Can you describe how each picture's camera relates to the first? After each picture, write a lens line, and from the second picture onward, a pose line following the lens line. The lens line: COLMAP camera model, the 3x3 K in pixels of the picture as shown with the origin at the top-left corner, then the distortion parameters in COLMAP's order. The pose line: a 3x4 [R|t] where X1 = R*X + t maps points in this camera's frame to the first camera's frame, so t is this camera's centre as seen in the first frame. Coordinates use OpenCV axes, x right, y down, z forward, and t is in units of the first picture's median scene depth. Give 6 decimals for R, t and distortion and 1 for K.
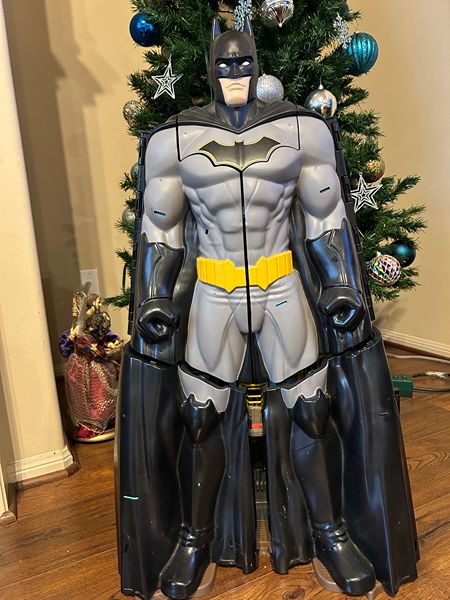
lens RADIAL K [[462.0, 0, 218.8], [0, 462.0, 297.4], [0, 0, 1]] dist [0.002025, -0.011339]
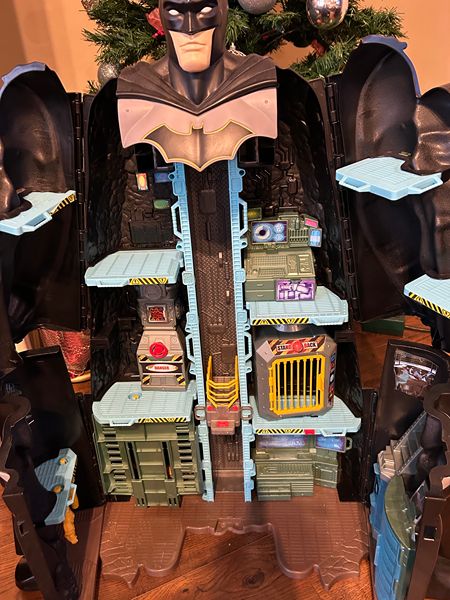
lens RADIAL K [[454.8, 0, 216.8], [0, 454.8, 300.4], [0, 0, 1]] dist [0.032871, -0.037793]
pose [[0.999862, 0.014952, -0.007203, 0.048236], [-0.012212, 0.956725, 0.290738, -0.162776], [0.011238, -0.290610, 0.956776, 0.120726]]
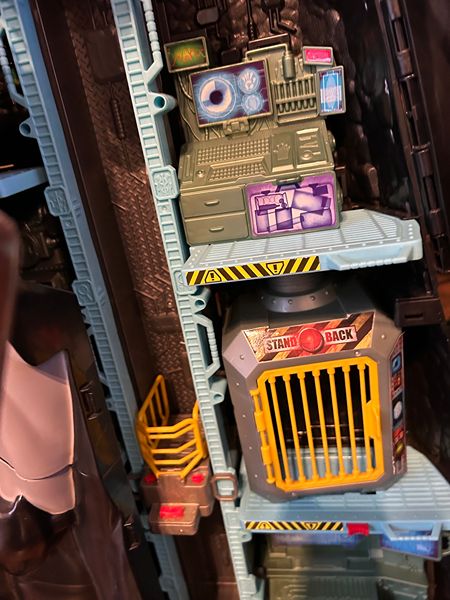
lens RADIAL K [[464.2, 0, 218.9], [0, 464.2, 300.5], [0, 0, 1]] dist [-0.003249, -0.003481]
pose [[0.988501, -0.043126, -0.144933, 0.138801], [0.072254, 0.976678, 0.202185, -0.012475], [0.132834, -0.210332, 0.968564, 0.412899]]
